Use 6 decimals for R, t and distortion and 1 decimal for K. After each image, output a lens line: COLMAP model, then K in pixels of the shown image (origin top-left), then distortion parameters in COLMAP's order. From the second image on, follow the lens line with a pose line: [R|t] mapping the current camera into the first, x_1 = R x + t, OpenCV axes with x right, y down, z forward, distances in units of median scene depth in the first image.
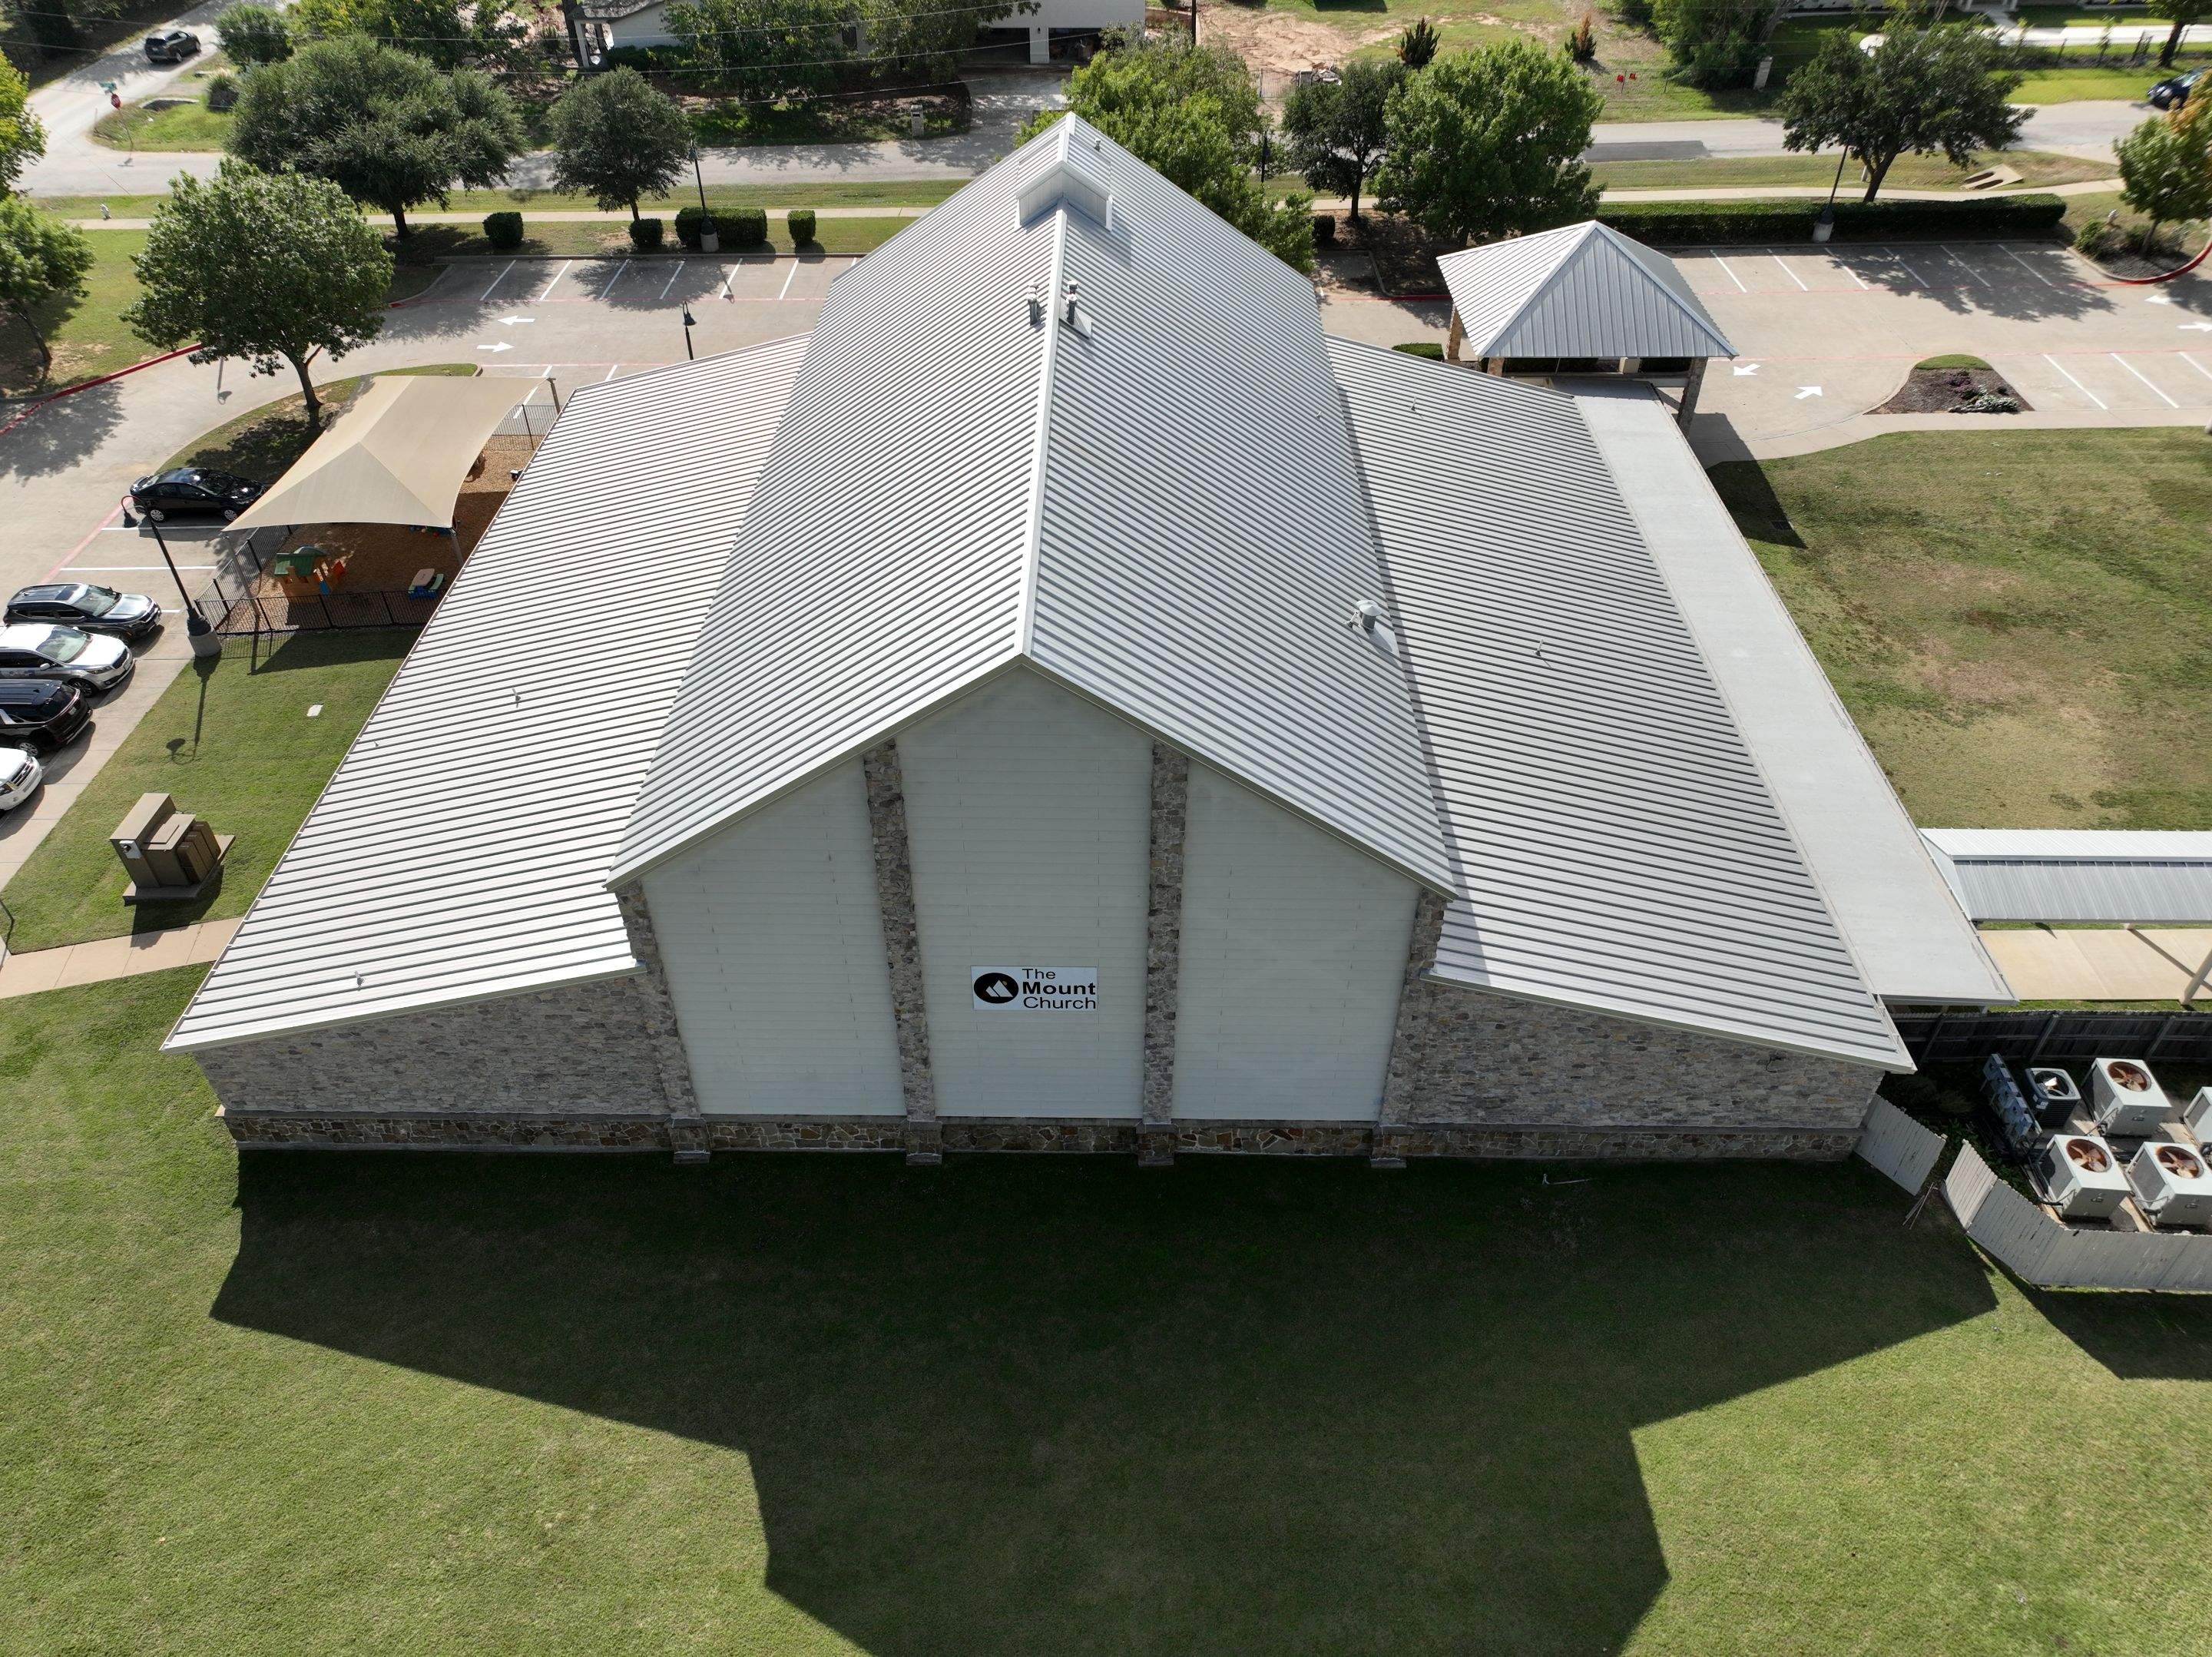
lens RADIAL K [[1554.6, 0, 1106.2], [0, 1554.6, 831.1], [0, 0, 1]] dist [-0.007139, 0.026916]
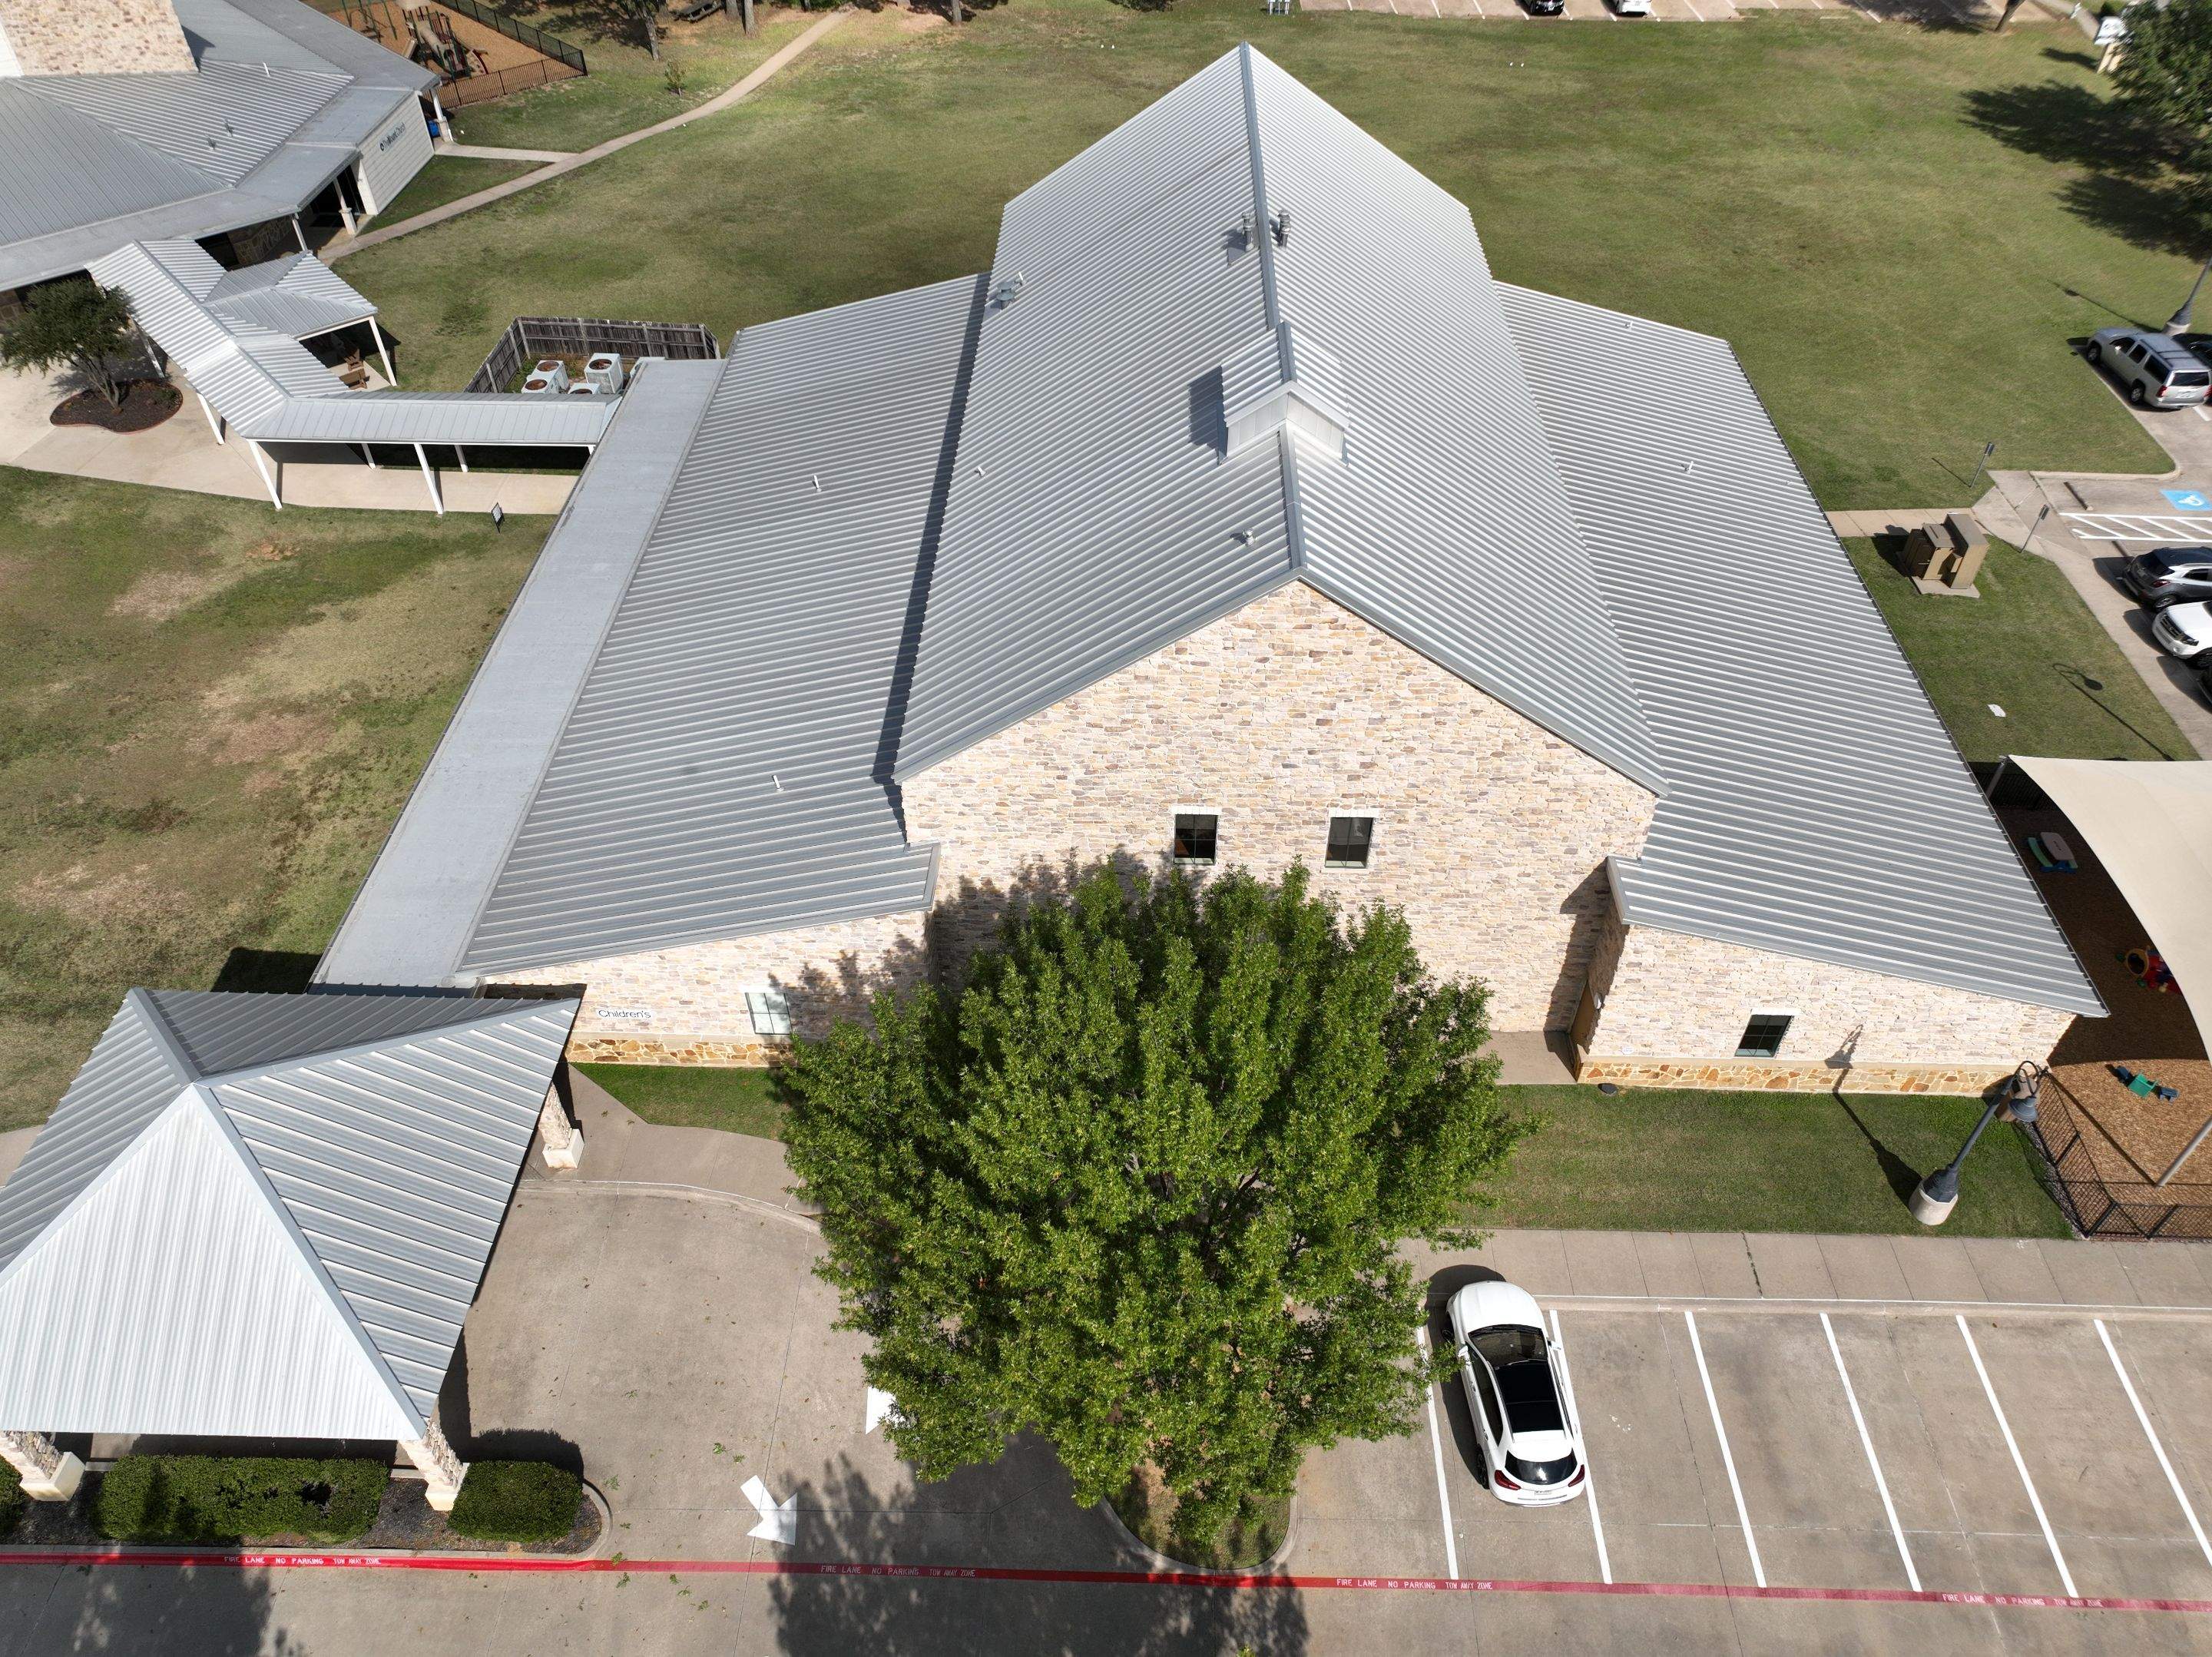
lens RADIAL K [[1554.6, 0, 1105.8], [0, 1554.6, 822.0], [0, 0, 1]] dist [-0.007139, 0.026916]
pose [[-0.999777, -0.014978, 0.014898, 0.043455], [0.013171, 0.109453, 0.993905, -1.124818], [-0.016517, 0.993879, -0.109231, 1.261673]]
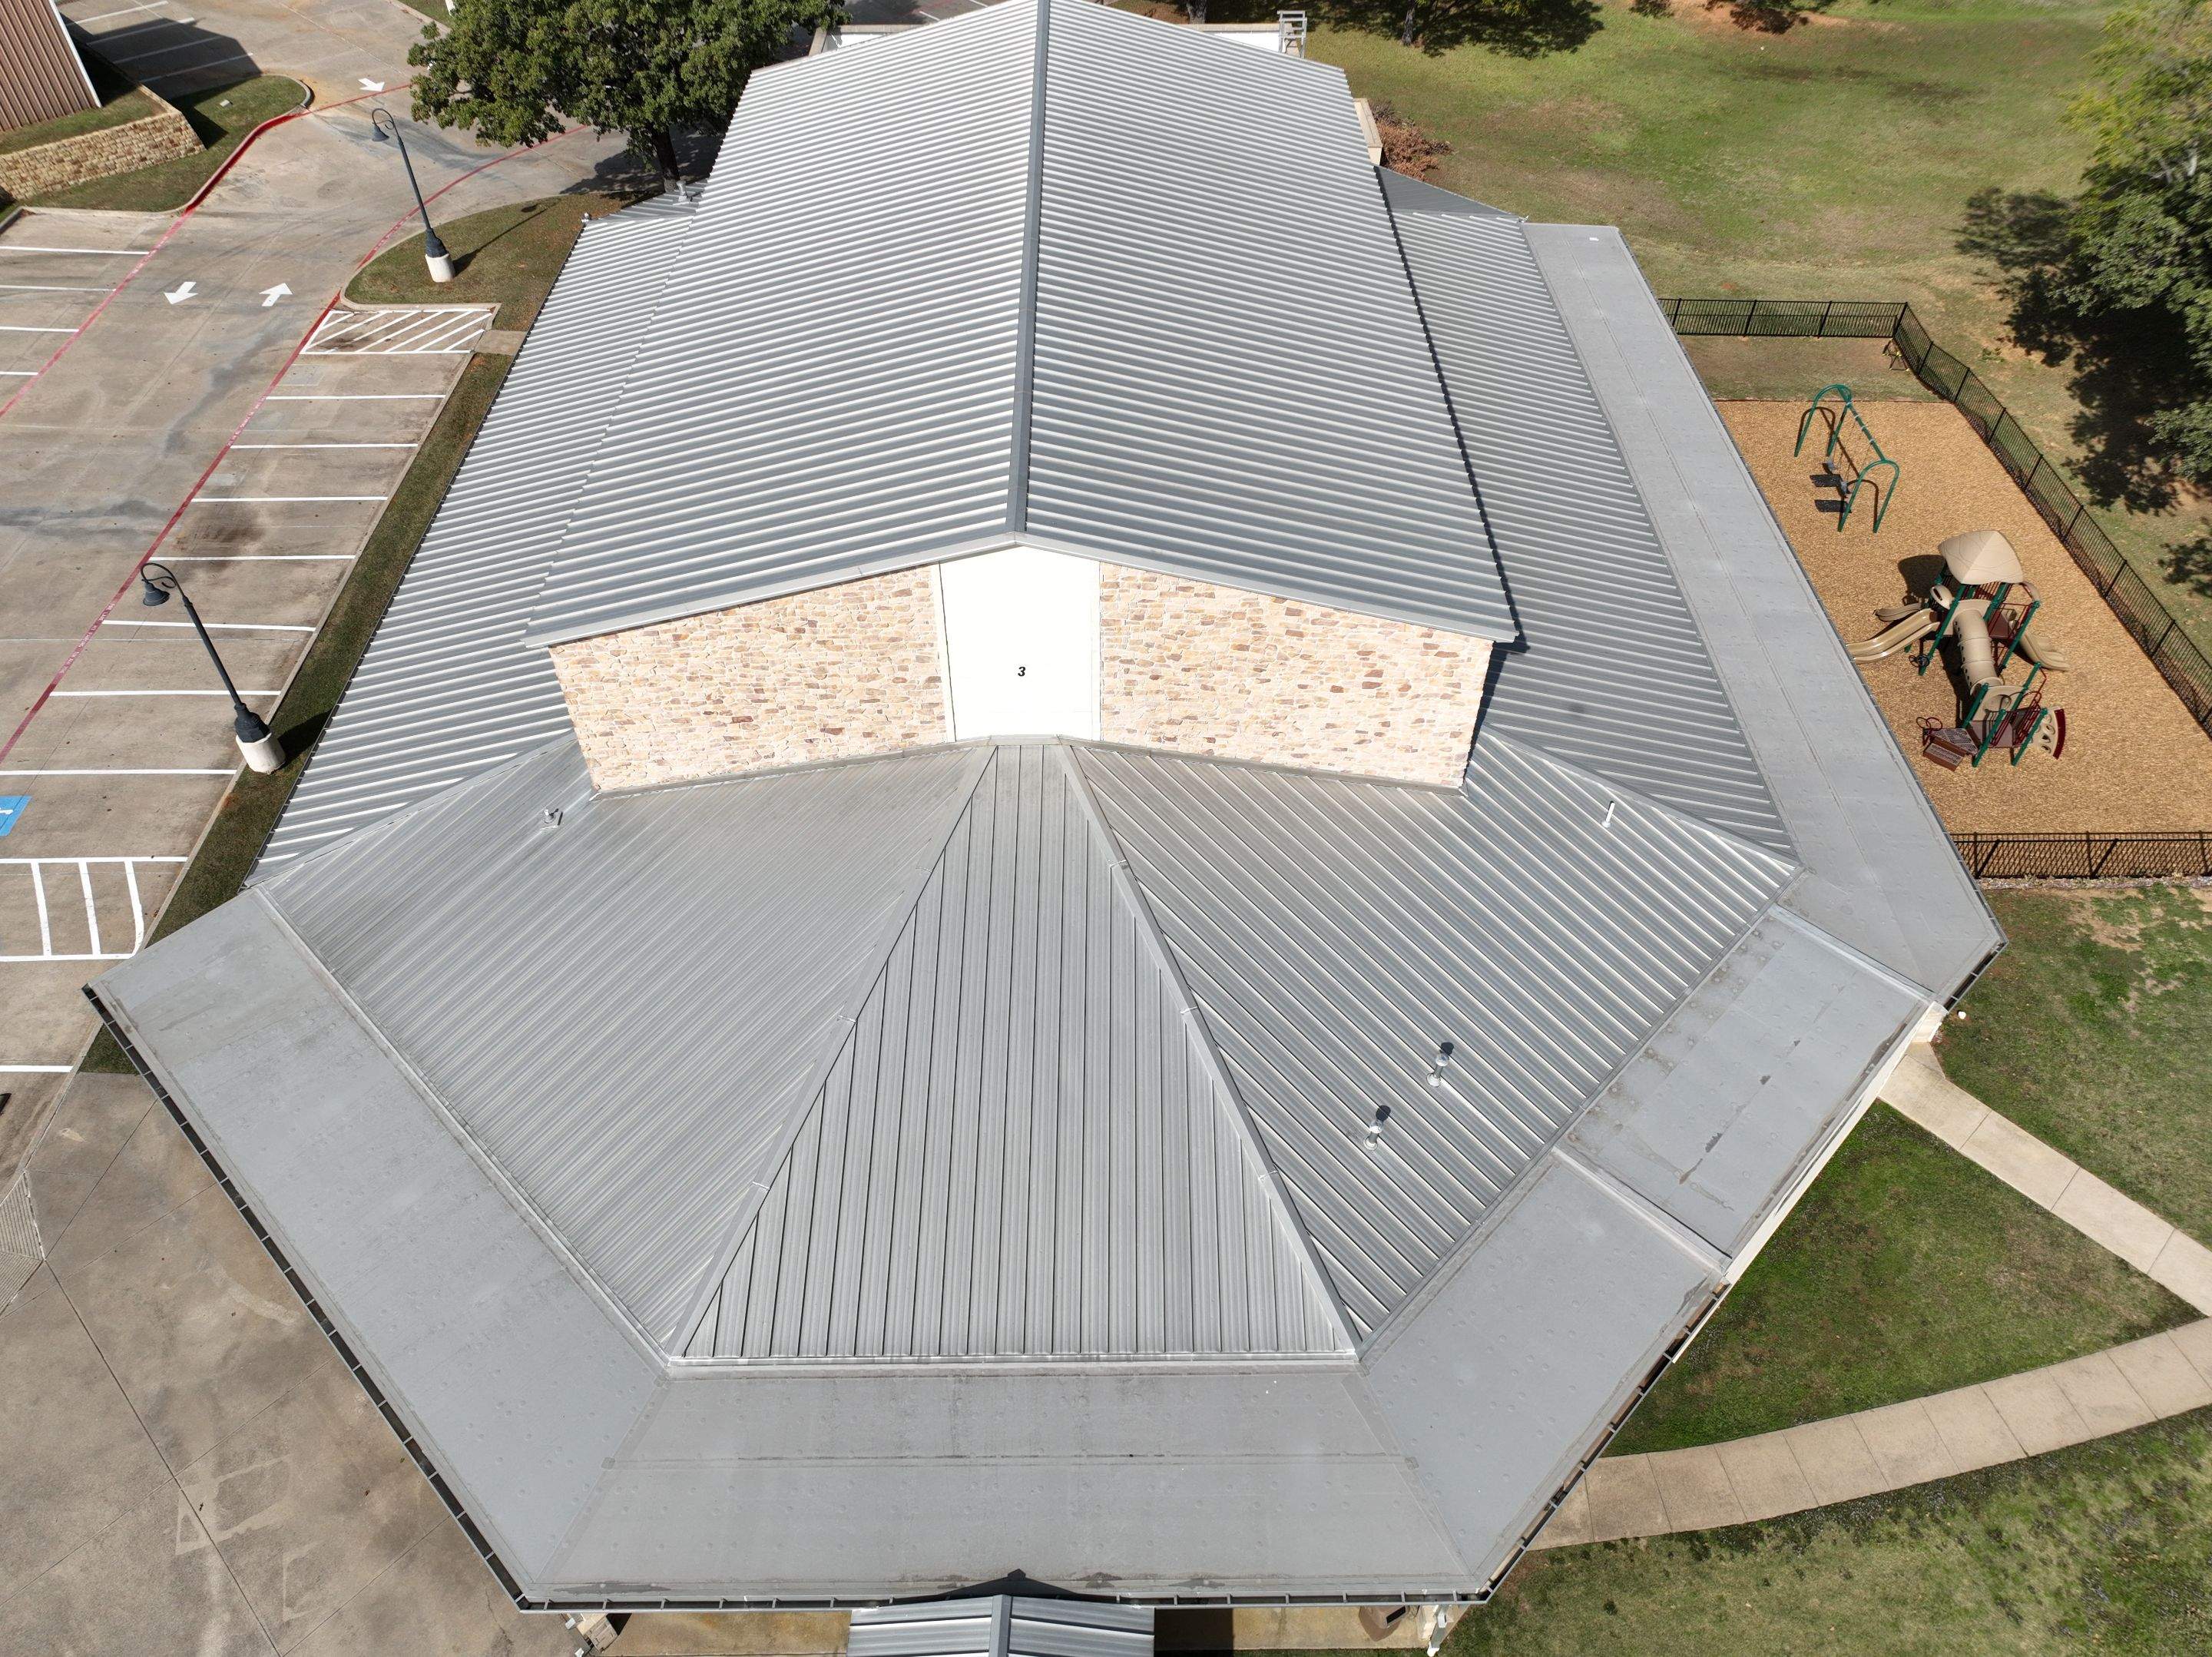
lens RADIAL K [[1554.6, 0, 1108.0], [0, 1554.6, 829.2], [0, 0, 1]] dist [-0.007139, 0.026916]
pose [[-0.720719, -0.496303, 0.483992, 0.802565], [0.448394, 0.198706, 0.871470, -0.246417], [-0.528685, 0.845103, 0.079328, 0.365765]]
